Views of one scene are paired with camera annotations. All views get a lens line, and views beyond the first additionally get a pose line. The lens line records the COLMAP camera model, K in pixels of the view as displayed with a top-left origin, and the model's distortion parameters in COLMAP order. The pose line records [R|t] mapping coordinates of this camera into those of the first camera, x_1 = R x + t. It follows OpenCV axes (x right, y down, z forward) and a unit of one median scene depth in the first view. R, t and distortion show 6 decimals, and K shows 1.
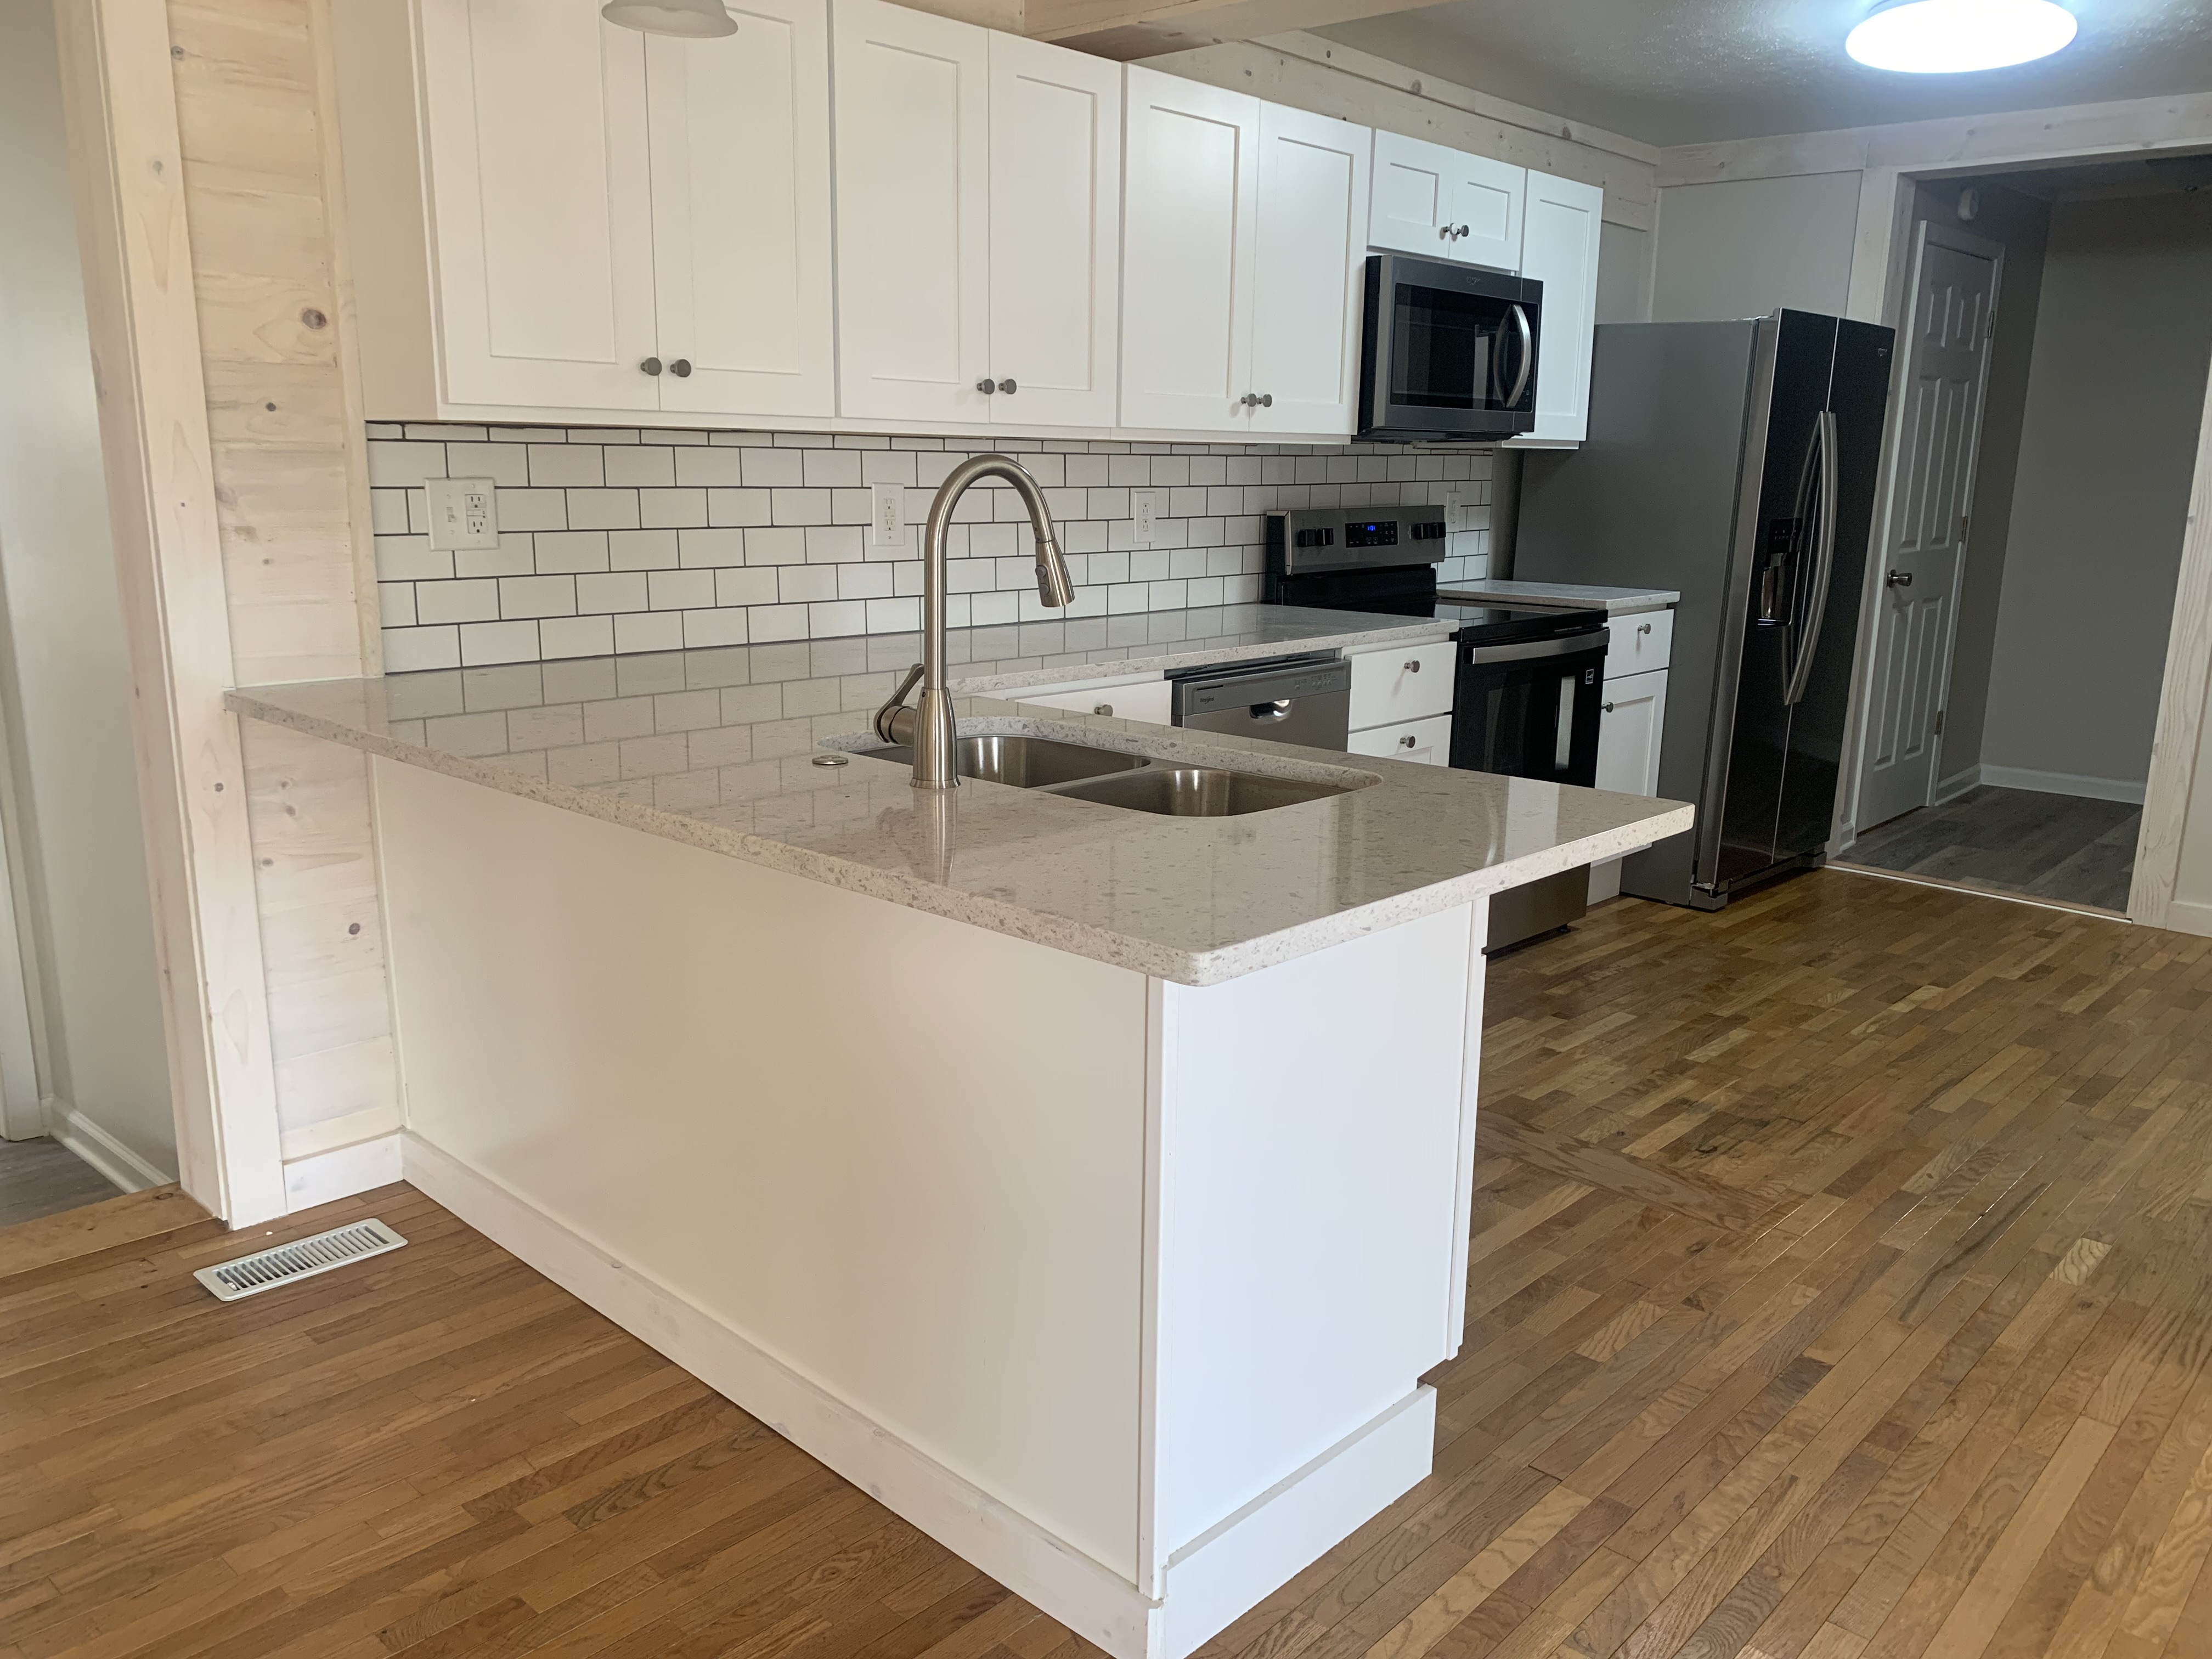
lens RADIAL K [[1683.6, 0, 1097.6], [0, 1683.6, 844.2], [0, 0, 1]] dist [0.049421, -0.073879]
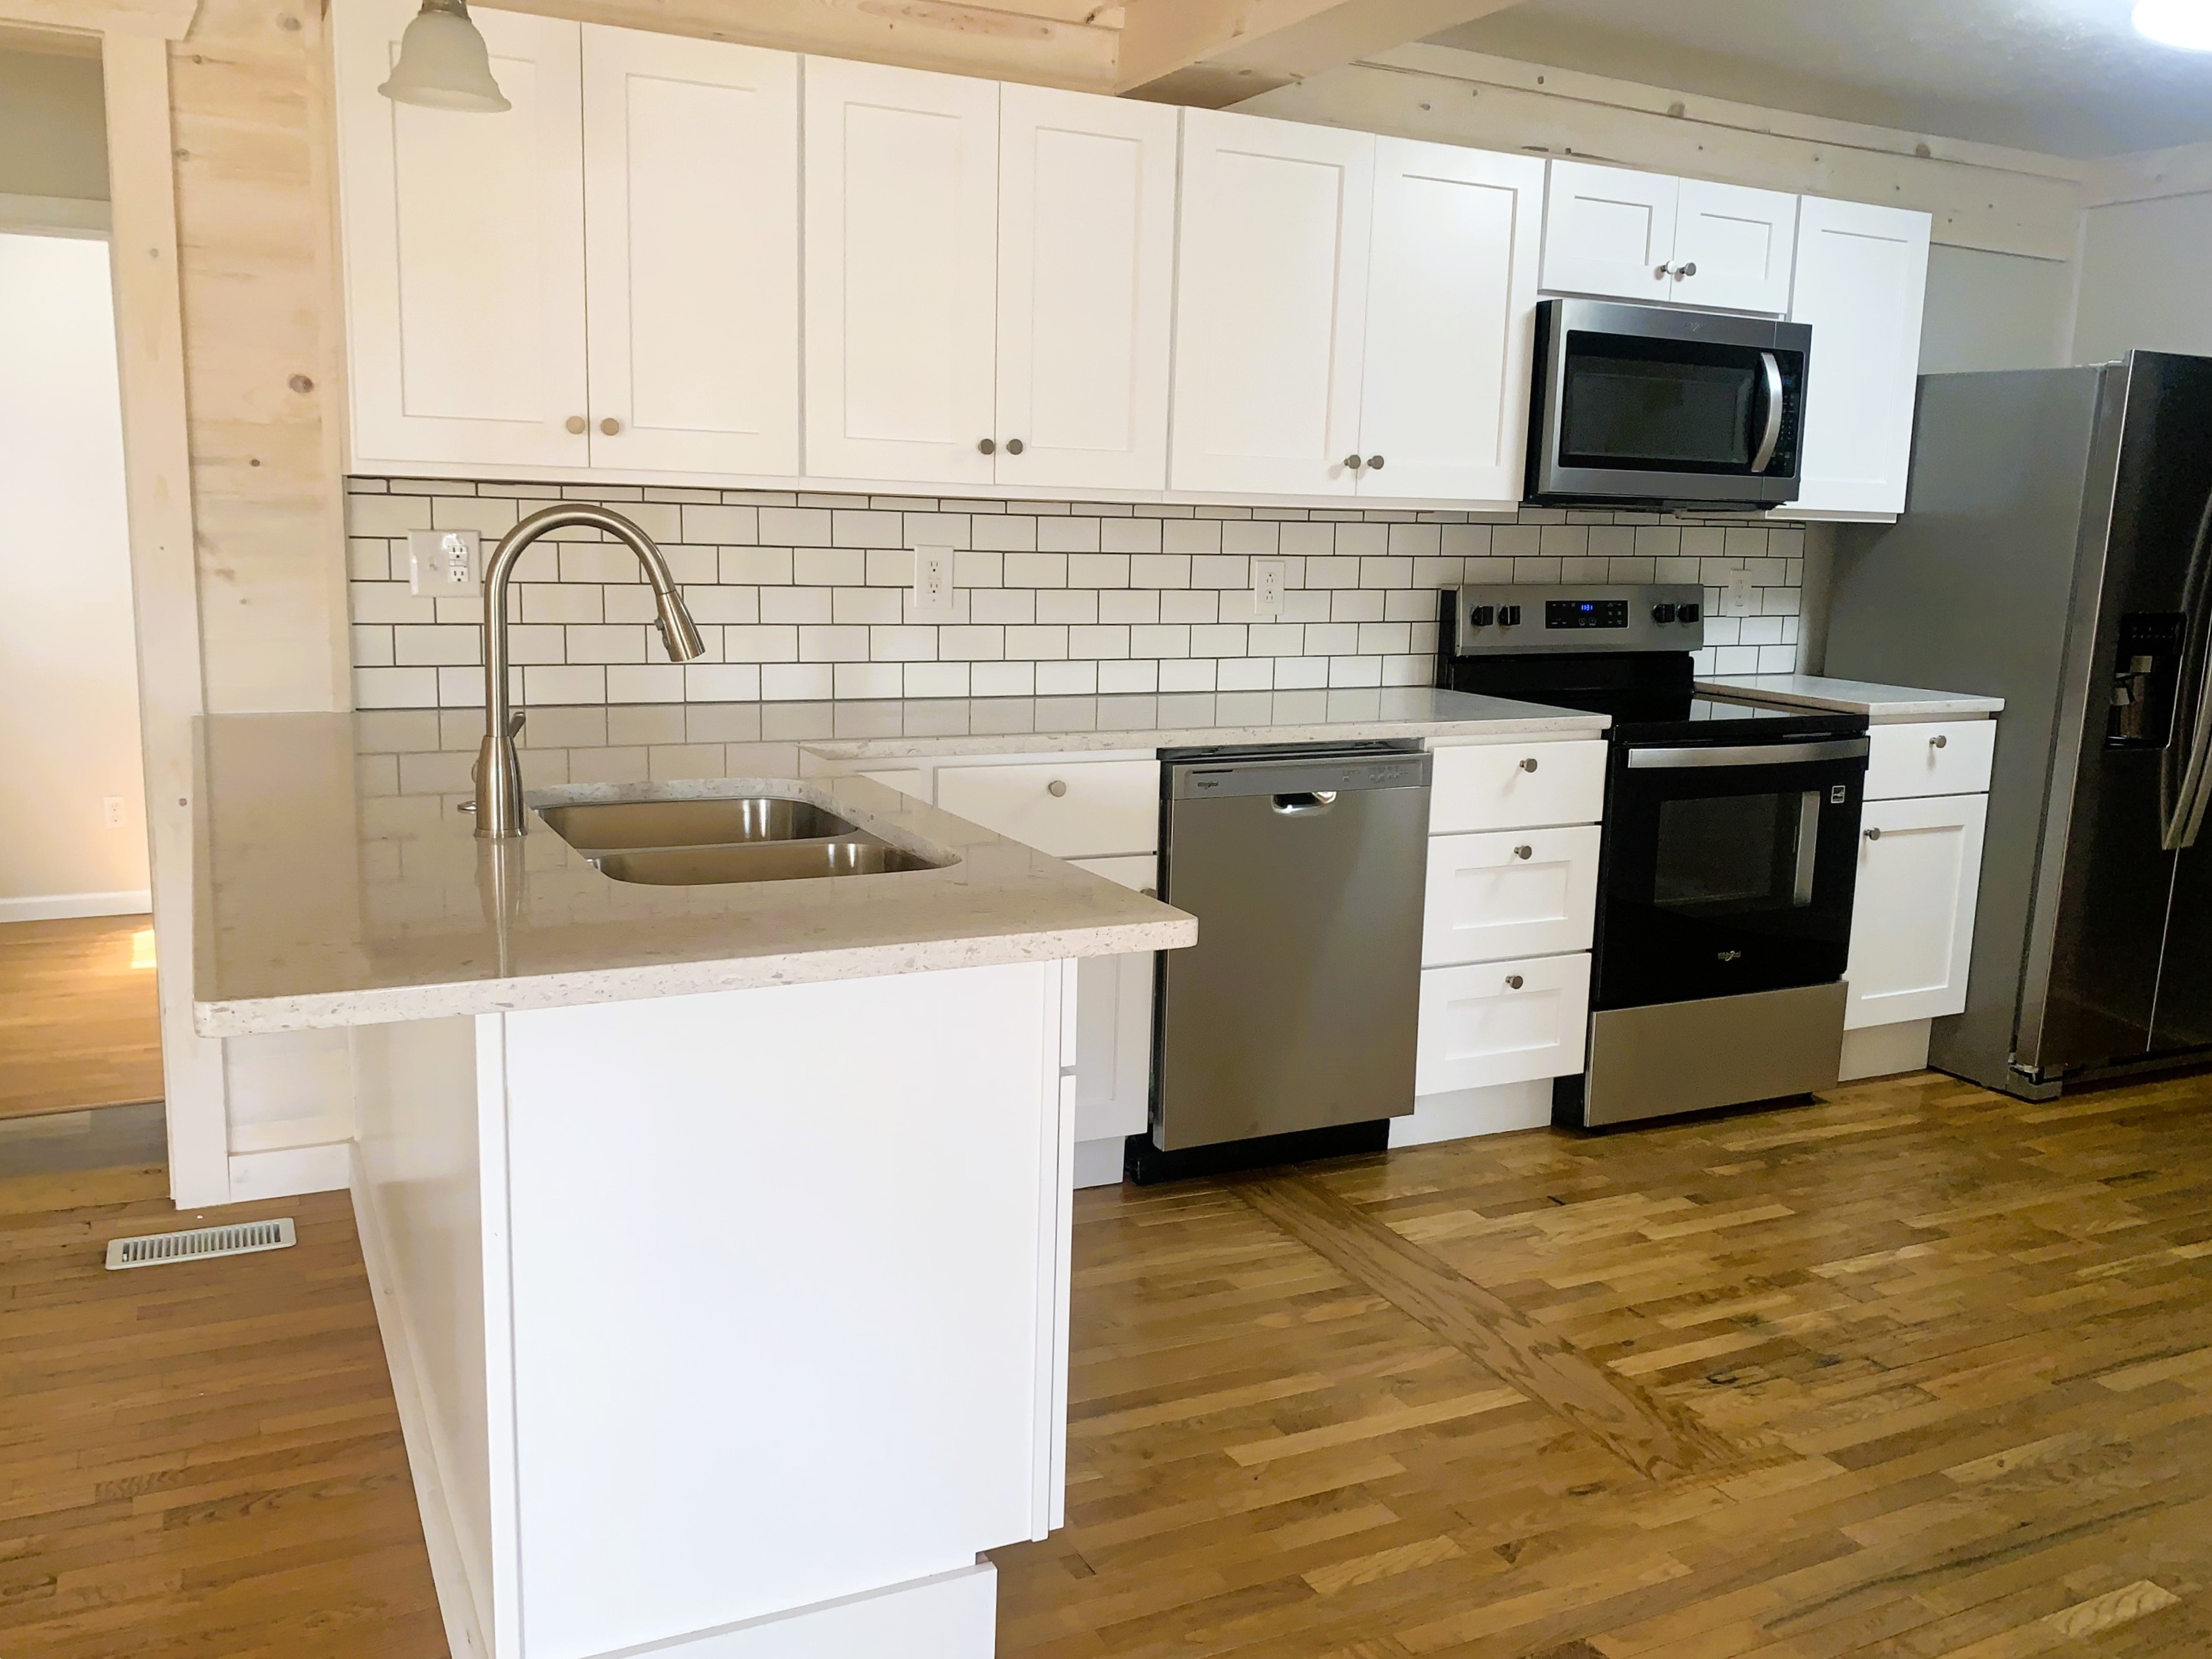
lens RADIAL K [[1802.1, 0, 1106.0], [0, 1802.1, 829.5], [0, 0, 1]] dist [0.041897, -0.060113]
pose [[0.937229, 0.070123, -0.341591, 0.281977], [-0.090952, 0.994823, -0.045328, -0.010636], [0.336644, 0.073551, 0.938755, 0.059509]]
